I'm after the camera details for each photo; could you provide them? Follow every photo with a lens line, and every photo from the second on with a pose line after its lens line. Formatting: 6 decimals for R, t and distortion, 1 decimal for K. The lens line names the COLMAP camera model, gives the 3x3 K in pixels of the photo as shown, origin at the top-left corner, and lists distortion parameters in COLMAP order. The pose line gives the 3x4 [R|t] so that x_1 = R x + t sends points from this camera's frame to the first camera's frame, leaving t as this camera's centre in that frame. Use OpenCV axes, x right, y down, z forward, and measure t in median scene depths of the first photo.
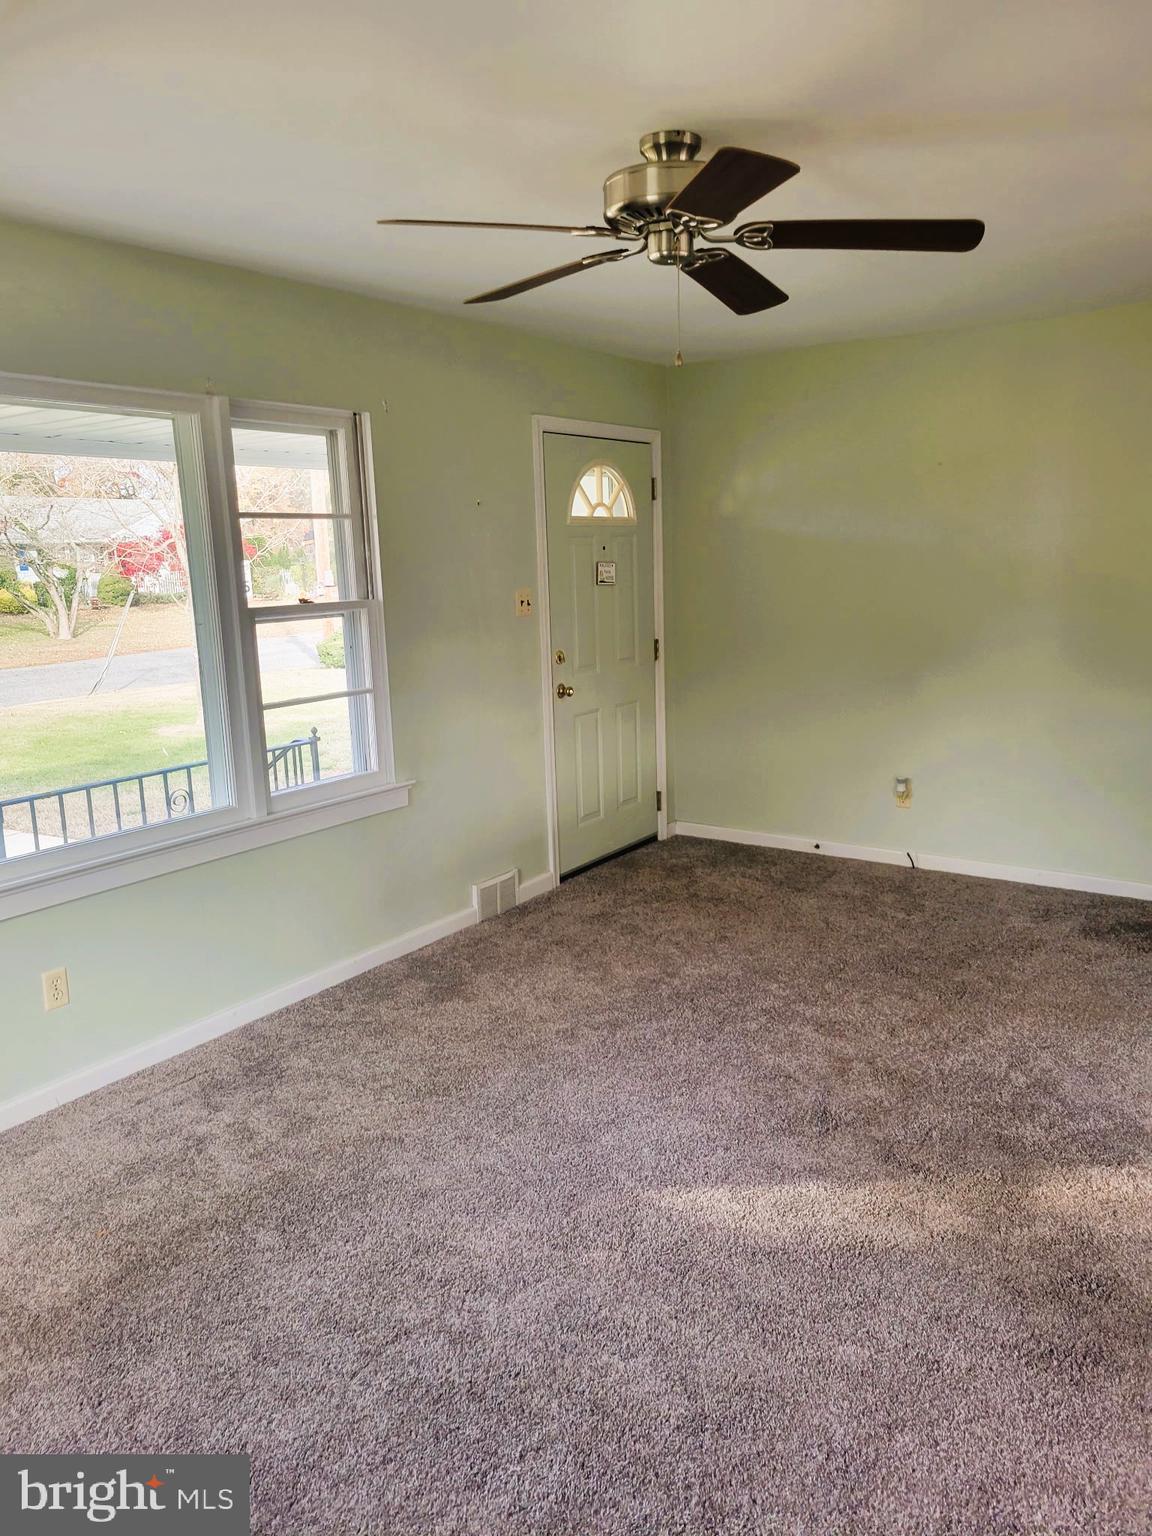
lens RADIAL K [[1141.1, 0, 587.2], [0, 1141.1, 783.6], [0, 0, 1]] dist [0.043936, -0.001633]
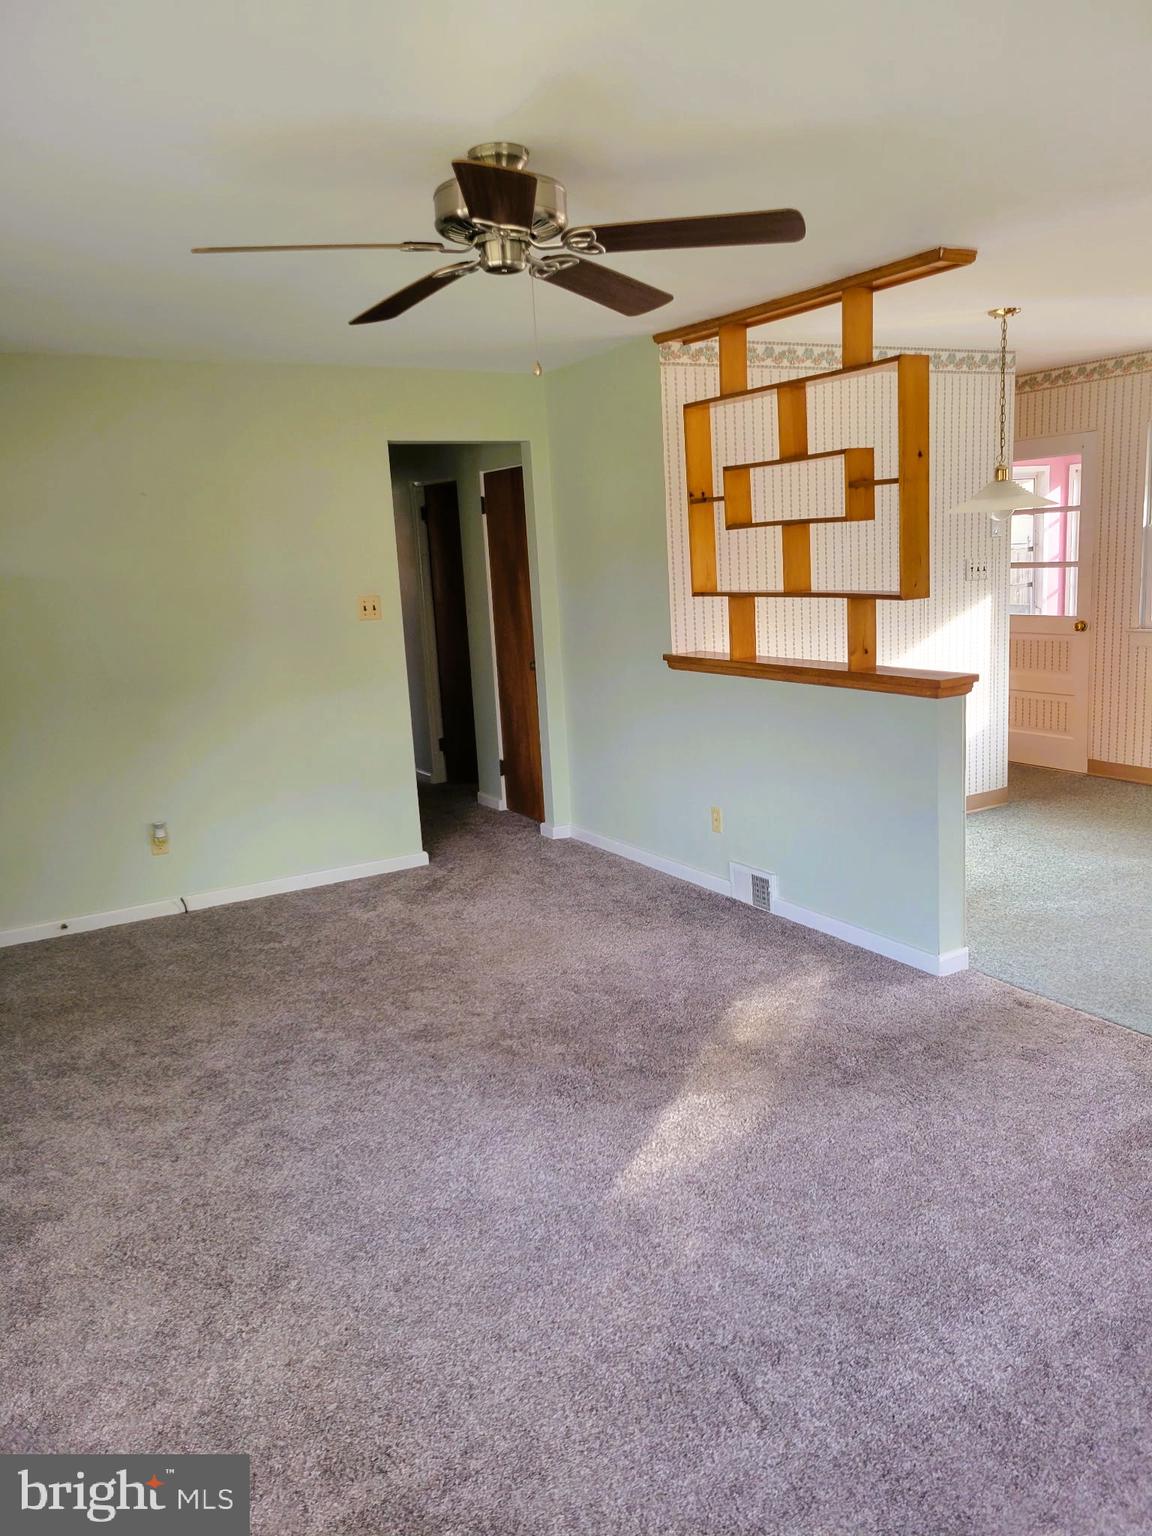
lens RADIAL K [[1141.1, 0, 577.3], [0, 1141.1, 761.2], [0, 0, 1]] dist [0.043936, -0.001633]
pose [[0.437894, -0.166937, 0.883392, -0.531774], [0.224668, 0.971752, 0.072267, -0.059833], [-0.870502, 0.166825, 0.463030, 0.342485]]
